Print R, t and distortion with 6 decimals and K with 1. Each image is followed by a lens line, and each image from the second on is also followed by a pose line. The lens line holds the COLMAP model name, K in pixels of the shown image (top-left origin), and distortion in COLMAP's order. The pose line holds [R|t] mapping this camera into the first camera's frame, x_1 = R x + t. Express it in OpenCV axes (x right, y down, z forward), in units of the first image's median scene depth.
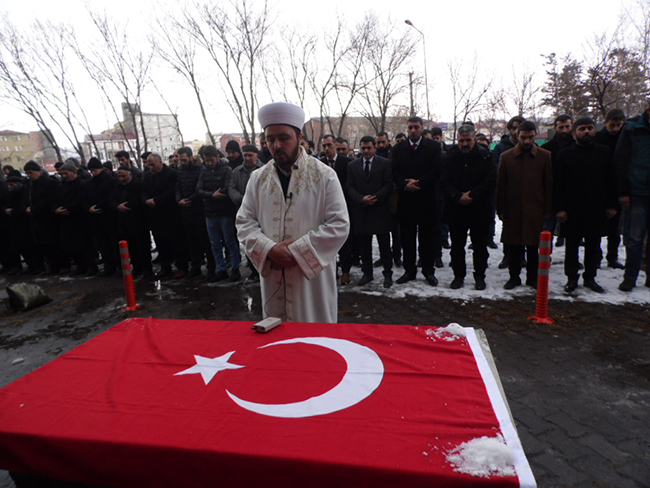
lens RADIAL K [[423.7, 0, 328.9], [0, 423.7, 242.3], [0, 0, 1]] dist [0.011056, -0.006060]
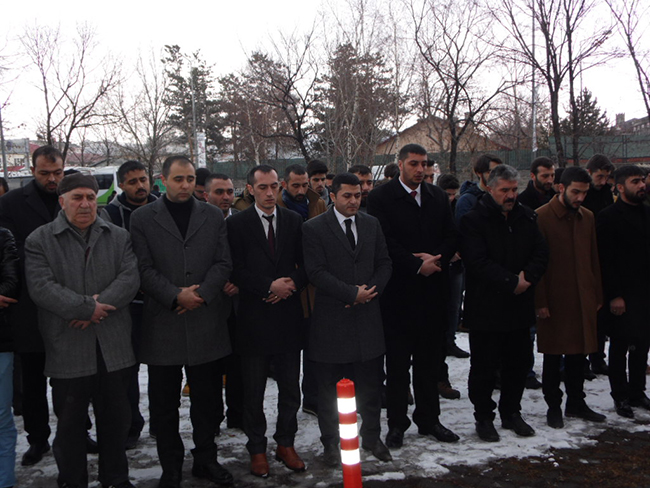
lens RADIAL K [[790.3, 0, 324.0], [0, 790.3, 247.9], [0, 0, 1]] dist [0.041607, 0.000000]
pose [[0.766944, -0.007370, 0.641672, -0.426314], [0.100073, 0.989074, -0.108250, -0.042334], [-0.633863, 0.147236, 0.759302, 0.217379]]
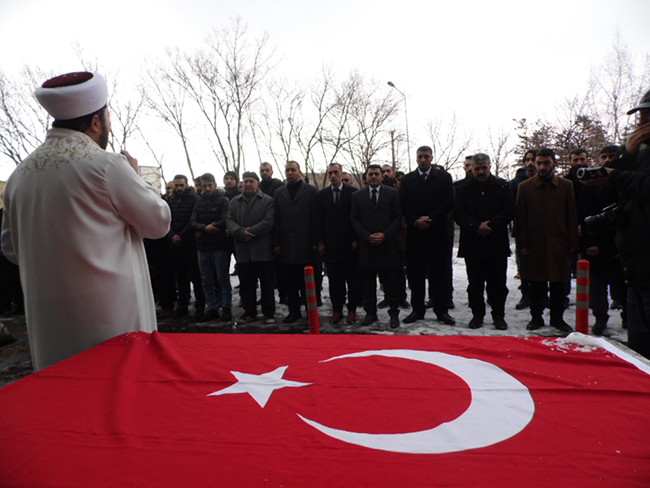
lens RADIAL K [[423.7, 0, 327.5], [0, 423.7, 245.4], [0, 0, 1]] dist [0.011056, -0.006060]
pose [[0.998808, 0.017221, 0.045670, -0.046255], [-0.011579, 0.992579, -0.121048, 0.034347], [-0.047415, 0.120375, 0.991595, 0.066176]]
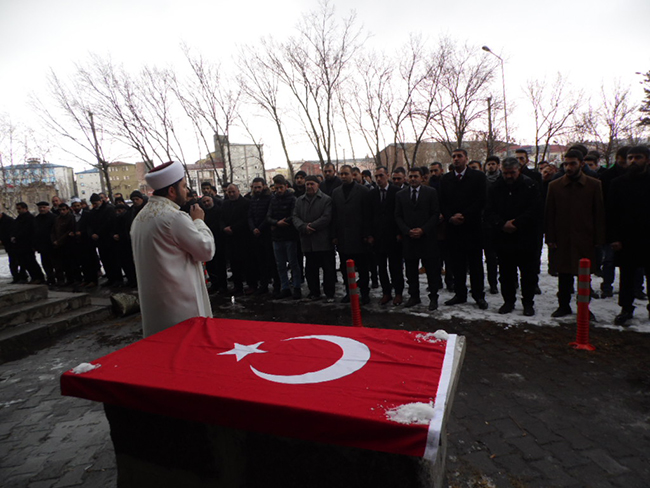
lens RADIAL K [[423.7, 0, 333.1], [0, 423.7, 245.7], [0, 0, 1]] dist [0.011056, -0.006060]
pose [[0.985363, 0.016703, -0.169647, 0.049313], [-0.025357, 0.998478, -0.048972, 0.004763], [0.168570, 0.052557, 0.984287, -0.064278]]
